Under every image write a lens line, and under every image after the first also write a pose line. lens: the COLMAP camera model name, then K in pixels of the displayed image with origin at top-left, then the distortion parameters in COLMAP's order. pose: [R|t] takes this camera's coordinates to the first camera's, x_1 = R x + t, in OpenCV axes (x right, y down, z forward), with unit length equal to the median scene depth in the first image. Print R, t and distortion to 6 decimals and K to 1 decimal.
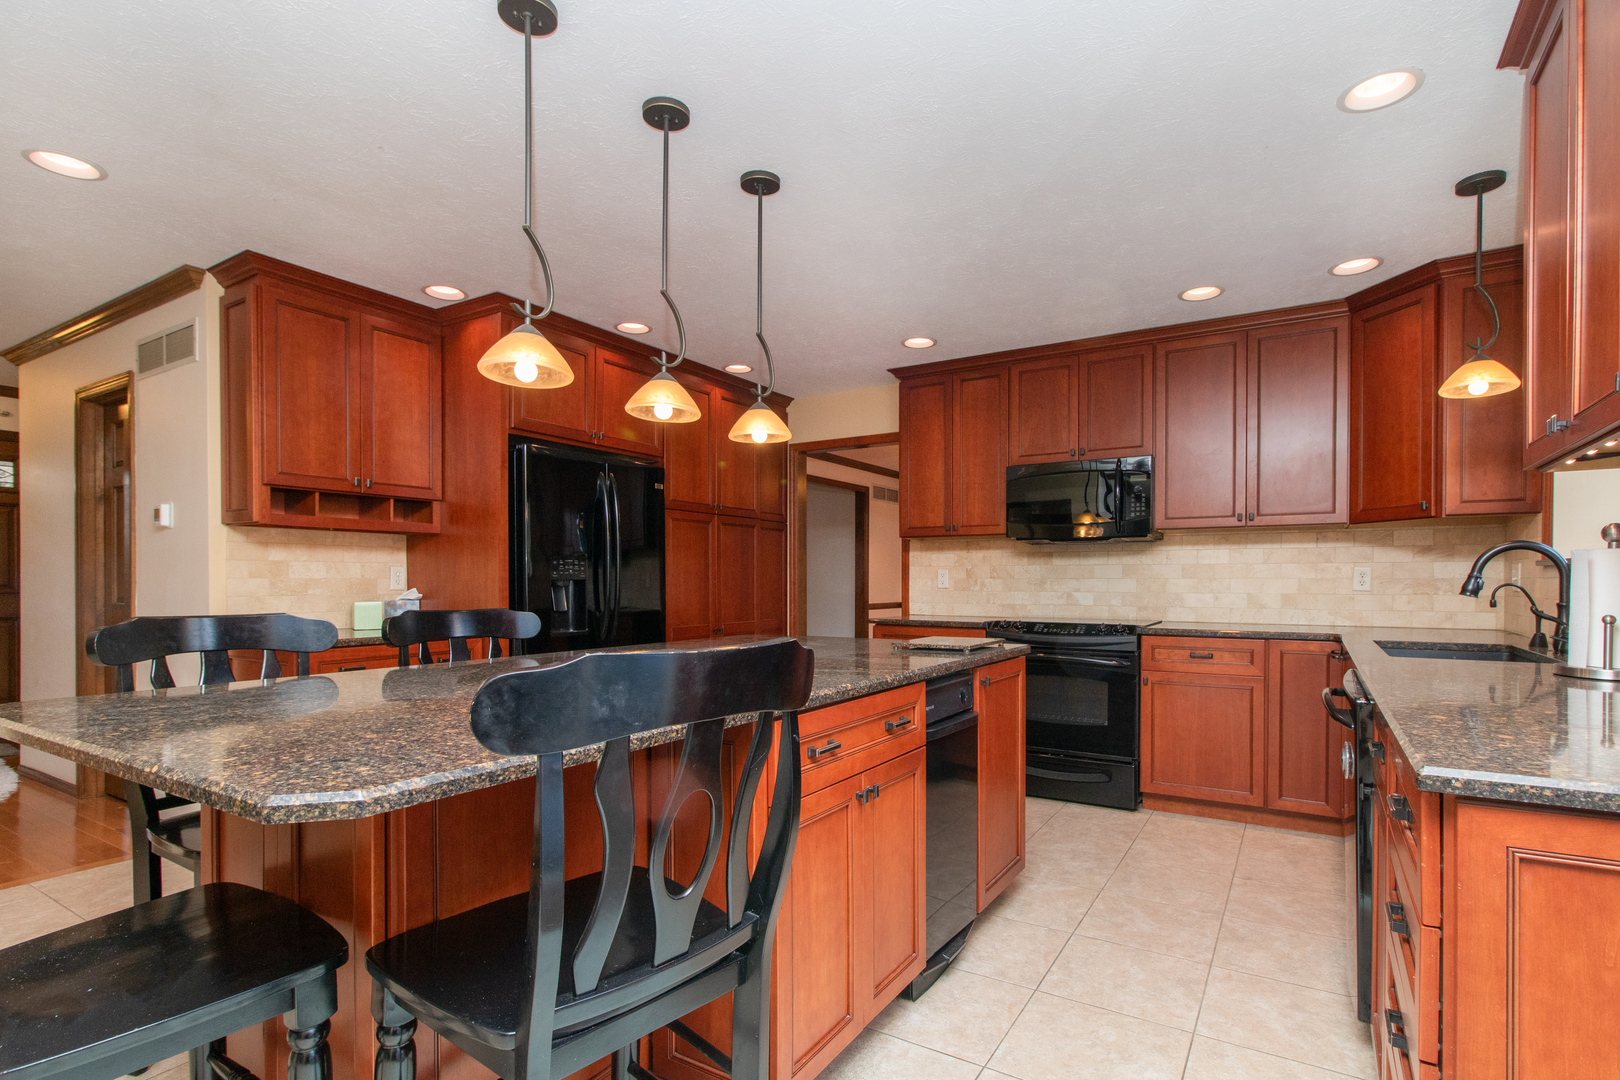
lens RADIAL K [[768.0, 0, 842.5], [0, 768.0, 585.4], [0, 0, 1]] dist [-0.000361, 0.000138]
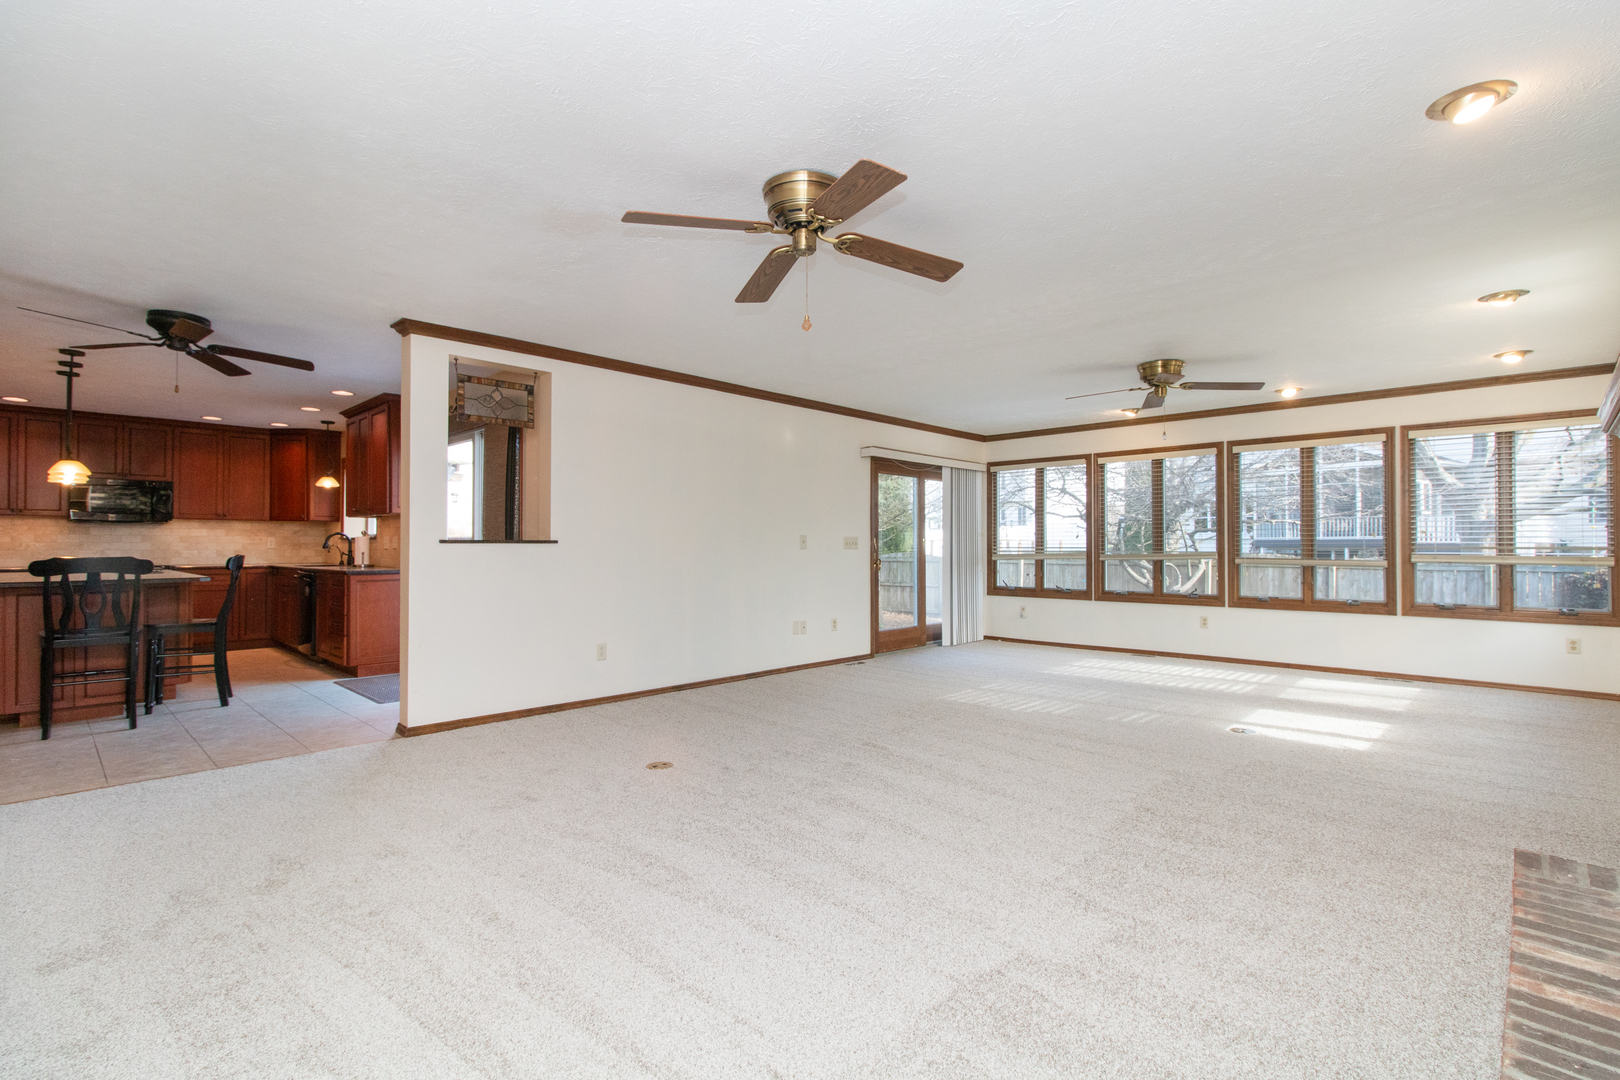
lens RADIAL K [[734.3, 0, 810.0], [0, 734.3, 540.0], [0, 0, 1]] dist [0.002101, 0.000278]
pose [[0.215257, 0.007480, 0.976529, -1.214590], [0.005137, 0.999948, -0.008792, 0.010879], [-0.976544, 0.006909, 0.215207, -1.140396]]
